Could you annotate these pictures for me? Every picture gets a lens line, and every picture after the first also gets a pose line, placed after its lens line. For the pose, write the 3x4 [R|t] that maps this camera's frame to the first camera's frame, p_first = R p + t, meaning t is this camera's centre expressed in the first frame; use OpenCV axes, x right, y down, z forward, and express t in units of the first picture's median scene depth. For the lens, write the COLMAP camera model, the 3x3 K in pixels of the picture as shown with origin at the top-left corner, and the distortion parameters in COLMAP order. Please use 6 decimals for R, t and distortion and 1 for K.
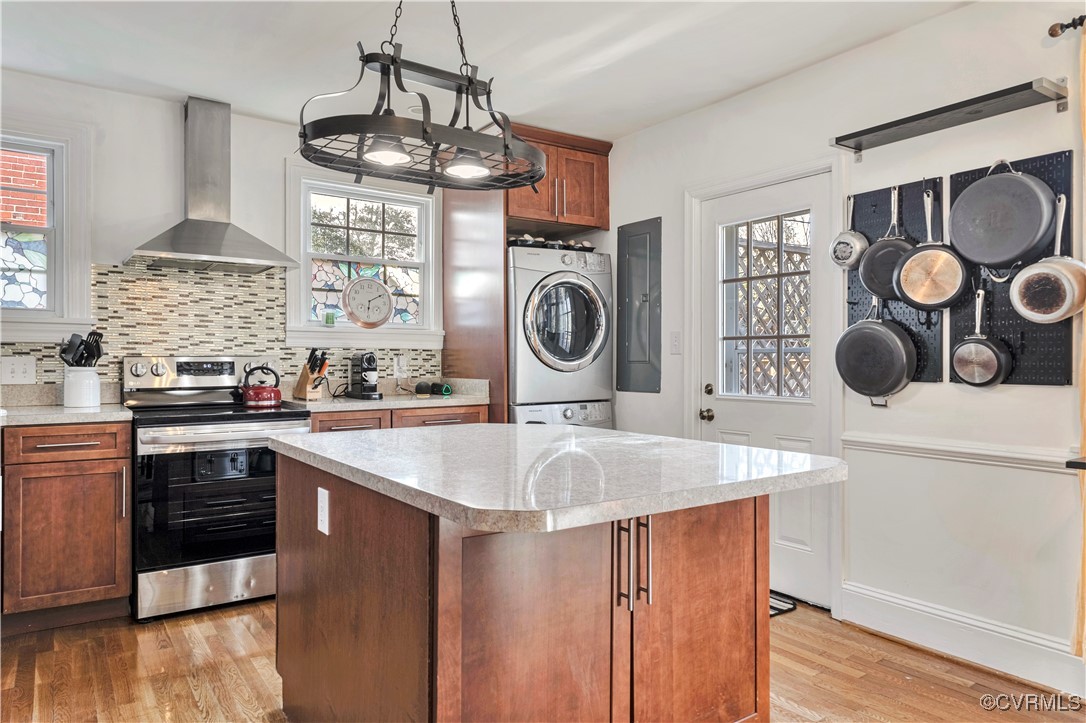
lens RADIAL K [[712.2, 0, 547.6], [0, 712.2, 363.8], [0, 0, 1]] dist [-0.000037, 0.001755]
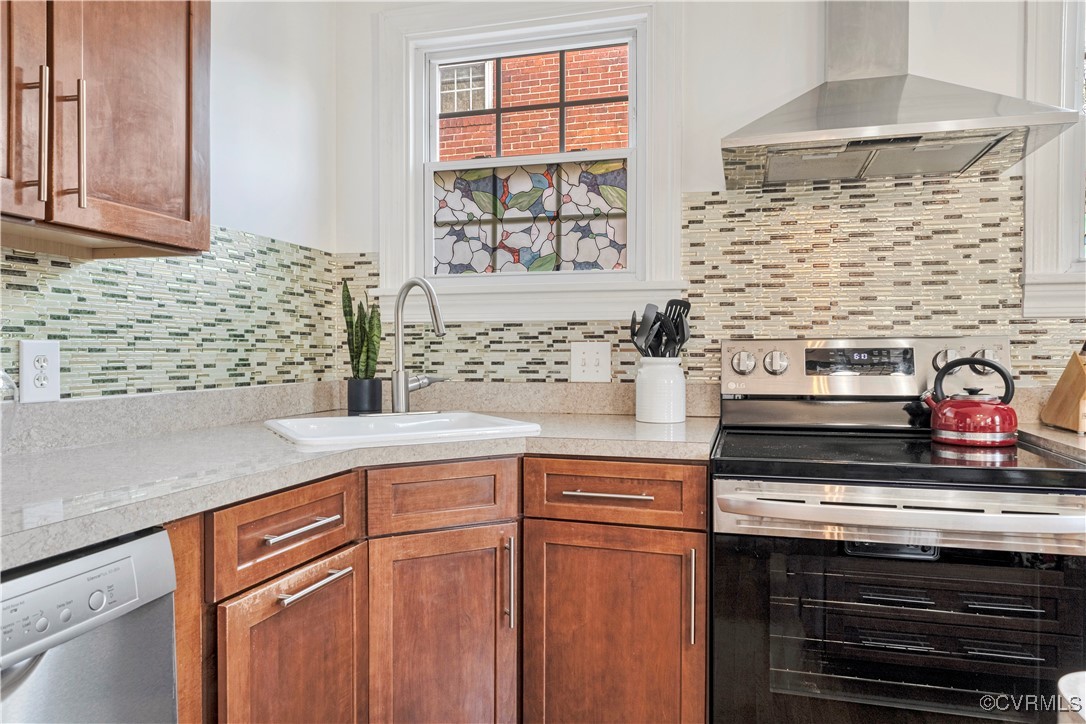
lens RADIAL K [[712.2, 0, 550.6], [0, 712.2, 362.4], [0, 0, 1]] dist [-0.000037, 0.001755]
pose [[0.628038, 0.011393, -0.778099, -0.214960], [-0.001688, 0.999910, 0.013278, 0.000786], [0.778181, -0.007025, 0.628001, 0.498380]]
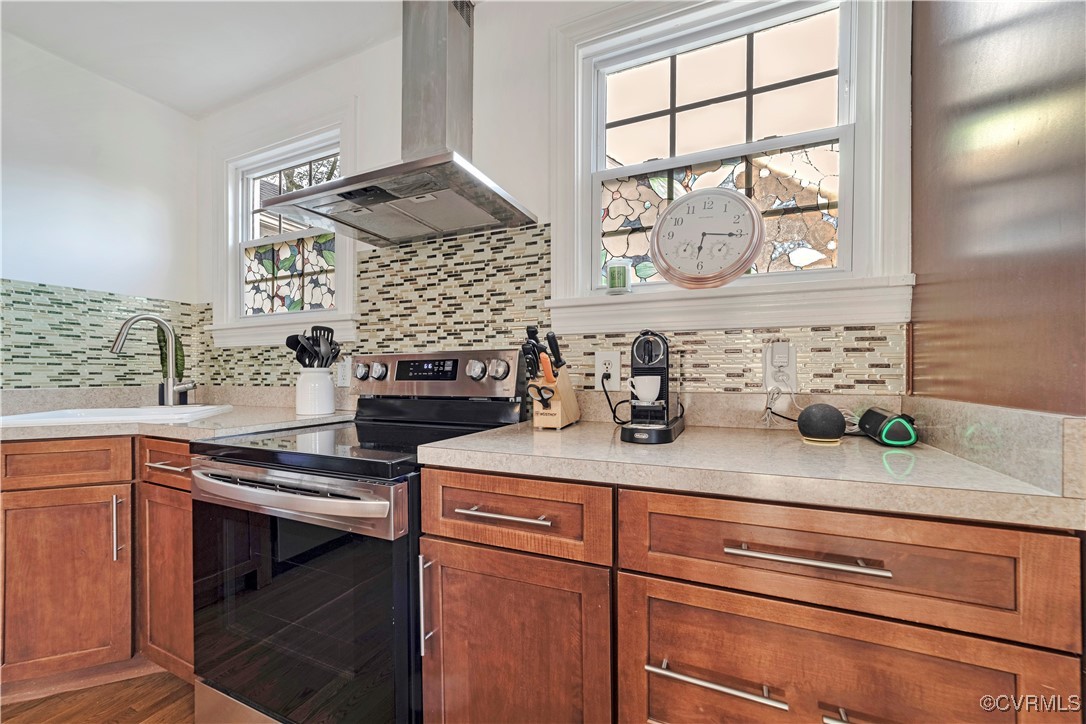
lens RADIAL K [[414.5, 0, 555.5], [0, 414.5, 378.8], [0, 0, 1]] dist [-0.009914, 0.004625]
pose [[0.511792, 0.007456, -0.859077, -0.067581], [-0.001997, 0.999970, 0.007489, 0.012523], [0.859107, -0.002117, 0.511791, 0.922401]]
